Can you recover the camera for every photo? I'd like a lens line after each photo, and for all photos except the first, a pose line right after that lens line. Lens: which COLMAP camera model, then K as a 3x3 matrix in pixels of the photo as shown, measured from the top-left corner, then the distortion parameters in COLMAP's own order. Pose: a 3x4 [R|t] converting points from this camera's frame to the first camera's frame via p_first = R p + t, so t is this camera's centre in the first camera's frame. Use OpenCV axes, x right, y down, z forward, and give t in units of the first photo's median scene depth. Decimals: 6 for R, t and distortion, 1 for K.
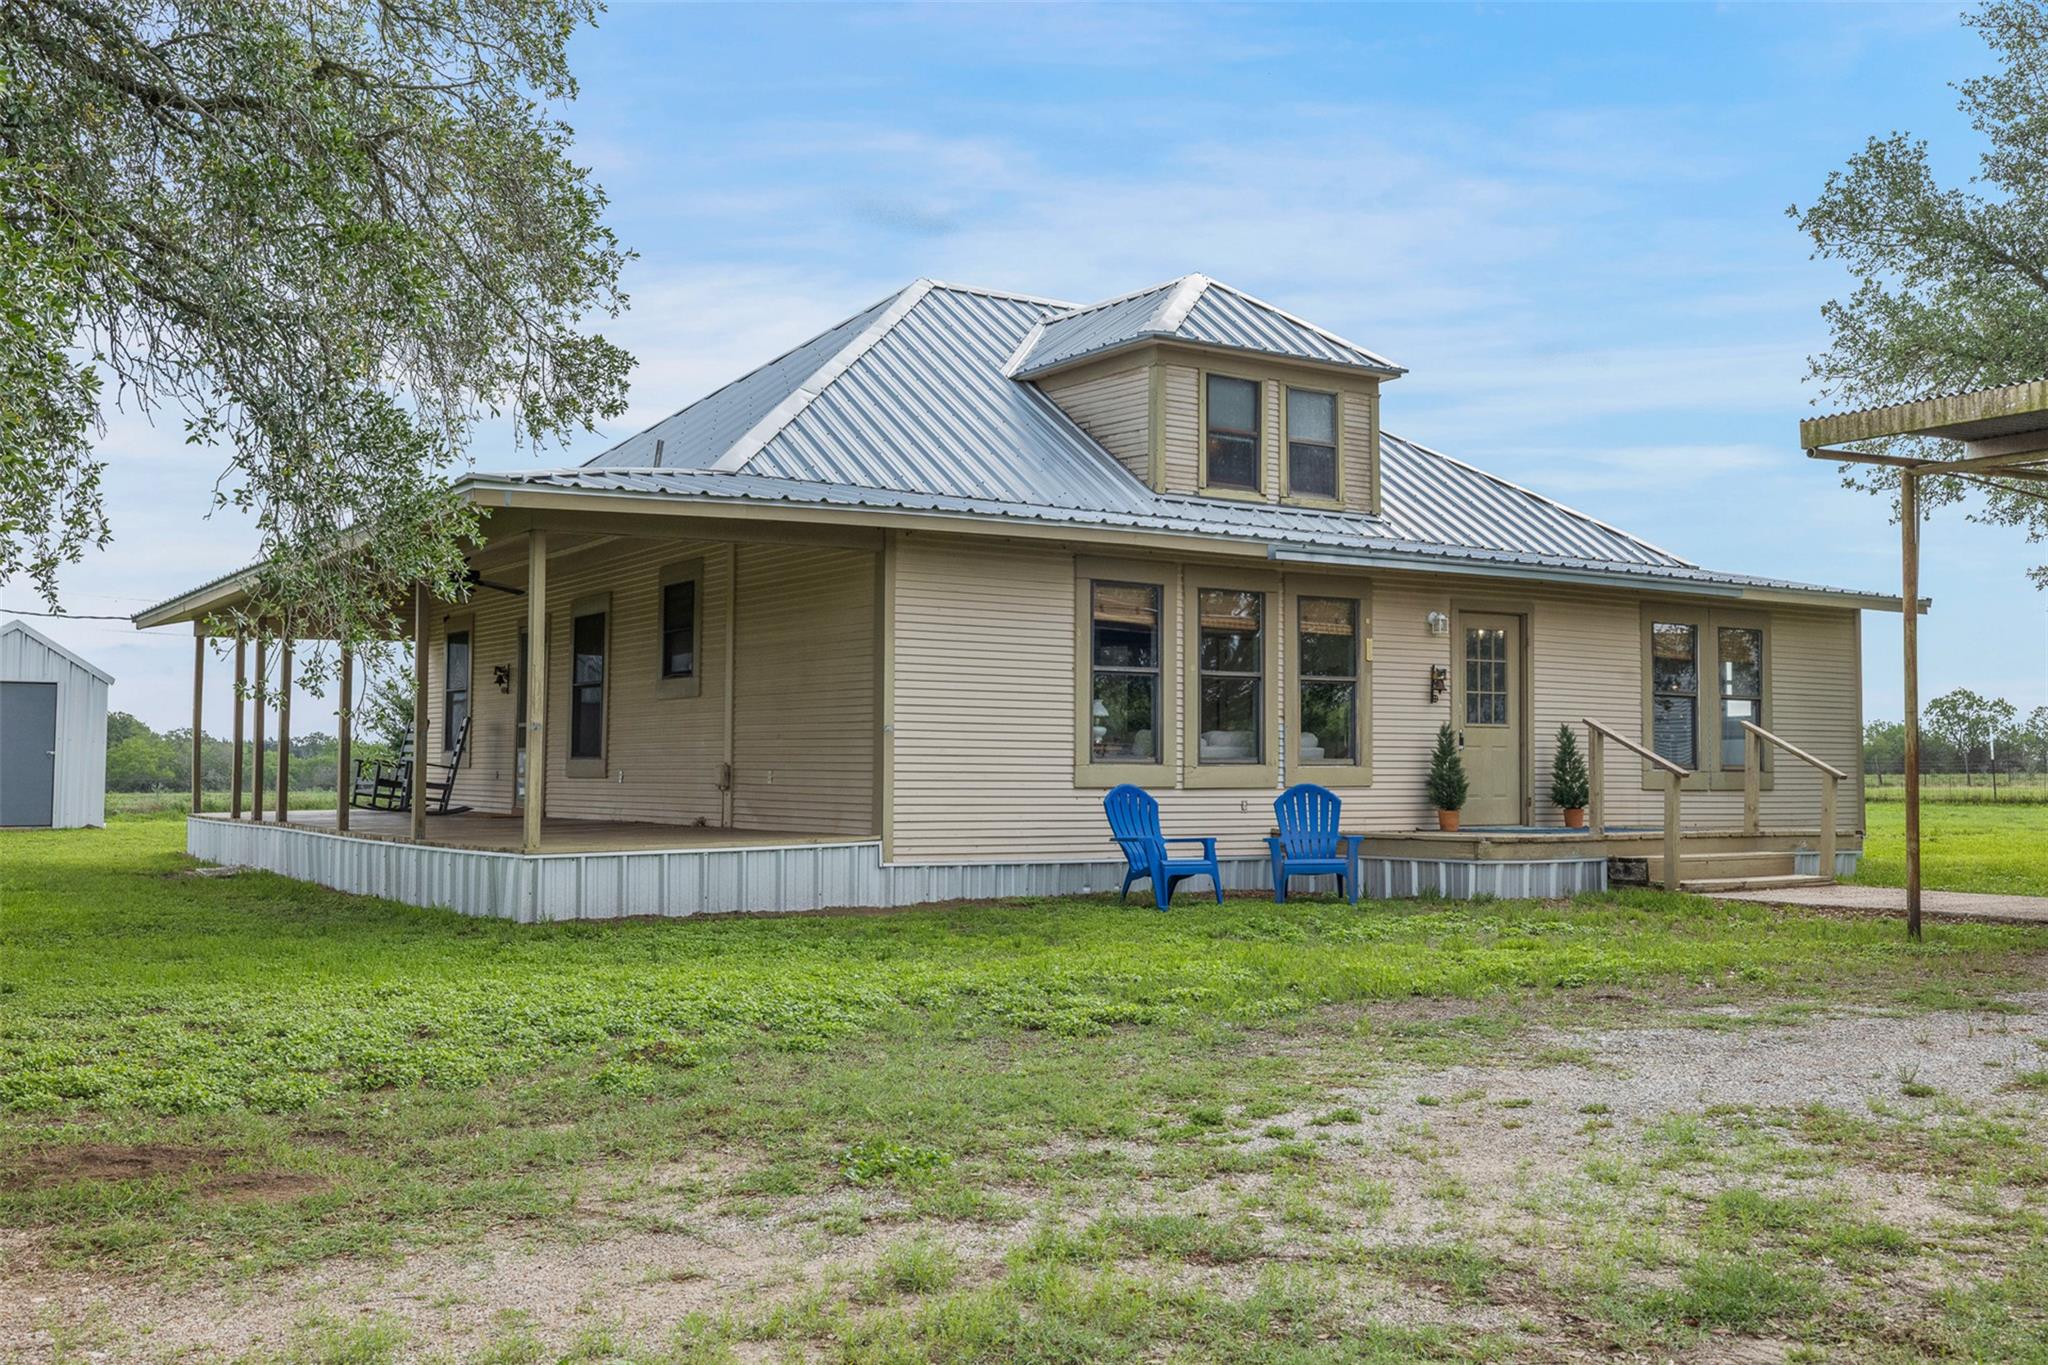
lens RADIAL K [[2023.5, 0, 1025.0], [0, 2023.5, 683.6], [0, 0, 1]] dist [-0.006090, 0.000000]
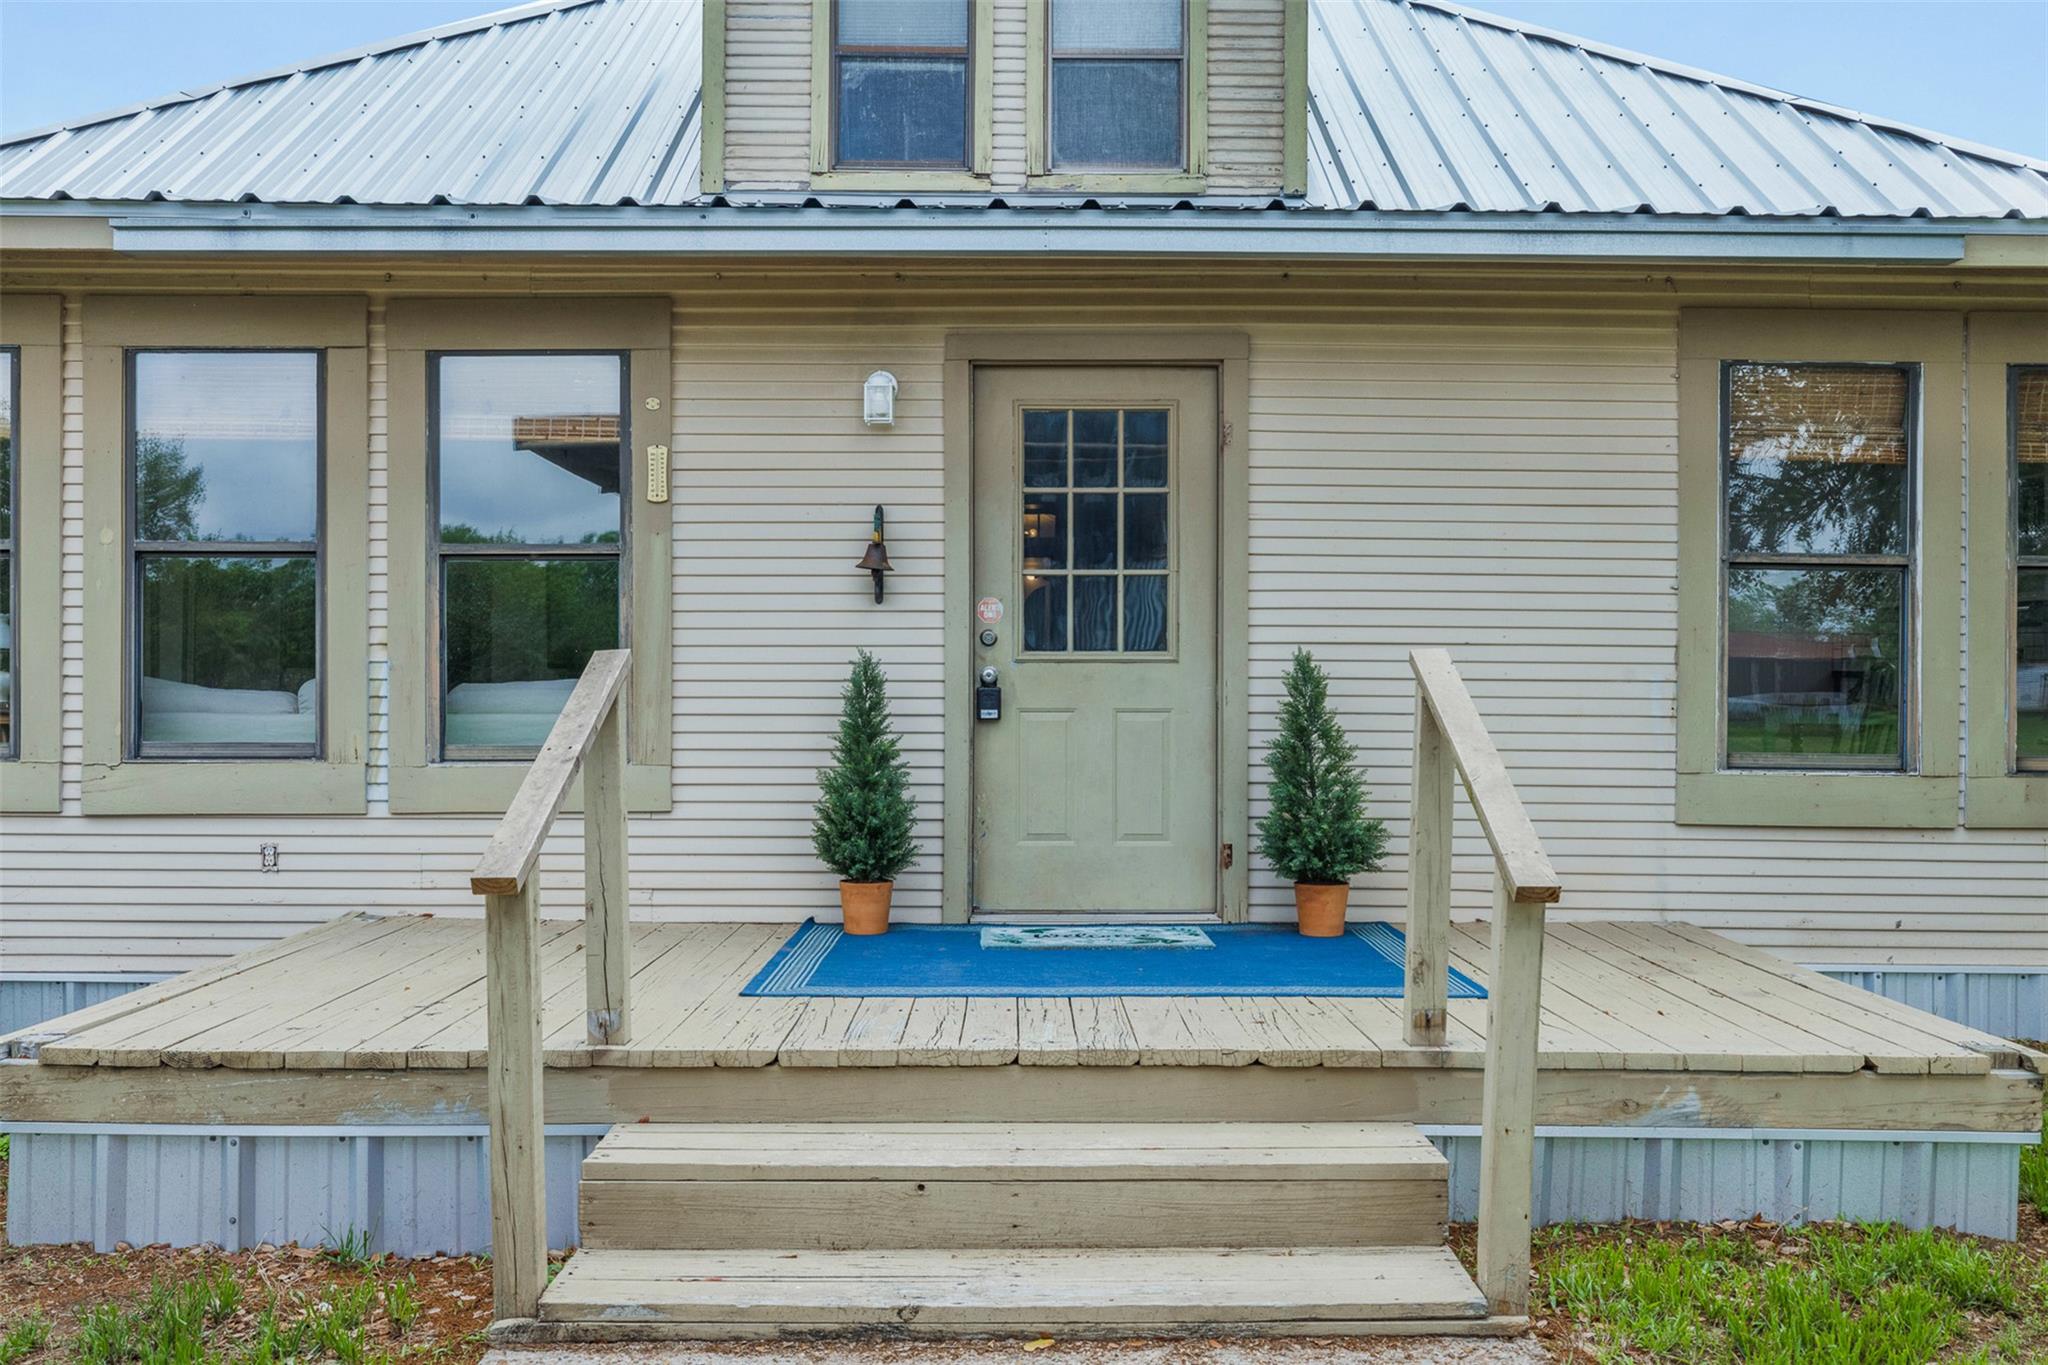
lens RADIAL K [[1916.6, 0, 1022.0], [0, 1916.6, 680.9], [0, 0, 1]] dist [-0.014678, 0.000000]
pose [[0.835497, 0.002548, -0.549488, 0.415865], [0.023924, 0.998872, 0.041007, 0.009915], [0.548973, -0.047407, 0.834494, 0.681162]]
